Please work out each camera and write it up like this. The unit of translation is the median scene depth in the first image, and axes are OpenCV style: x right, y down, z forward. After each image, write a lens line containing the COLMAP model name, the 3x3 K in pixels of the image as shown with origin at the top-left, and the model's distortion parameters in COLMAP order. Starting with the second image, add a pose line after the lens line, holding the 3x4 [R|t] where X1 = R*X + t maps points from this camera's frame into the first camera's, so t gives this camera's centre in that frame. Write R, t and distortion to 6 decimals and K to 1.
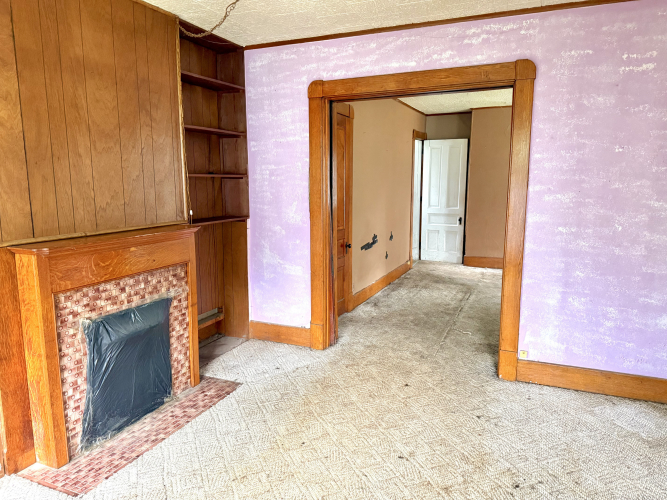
lens RADIAL K [[467.2, 0, 335.4], [0, 467.2, 251.6], [0, 0, 1]] dist [0.078455, -0.099689]
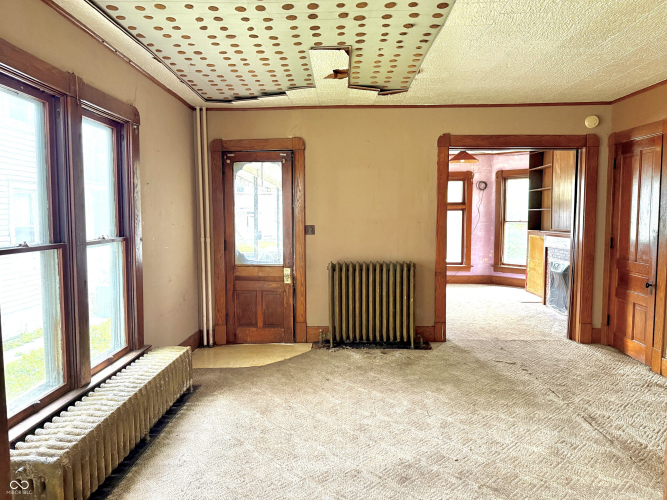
lens RADIAL K [[467.2, 0, 336.3], [0, 467.2, 250.8], [0, 0, 1]] dist [0.078455, -0.099689]
pose [[-0.924961, 0.031559, -0.378750, 1.366886], [-0.056228, 0.974217, 0.218492, -0.358702], [0.375880, 0.223393, -0.899338, 2.424174]]
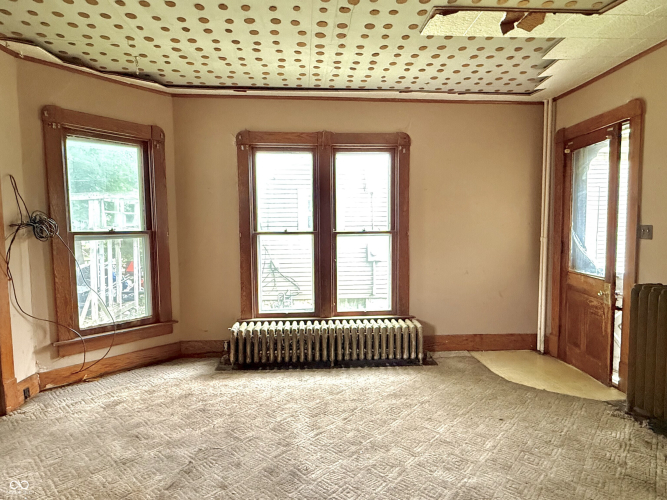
lens RADIAL K [[395.7, 0, 330.4], [0, 395.7, 248.8], [0, 0, 1]] dist [-0.000218, 0.004019]
pose [[-0.455380, -0.058759, 0.888356, 0.363415], [0.144805, 0.979645, 0.139025, -0.268846], [-0.878442, 0.191947, -0.437602, 1.976603]]
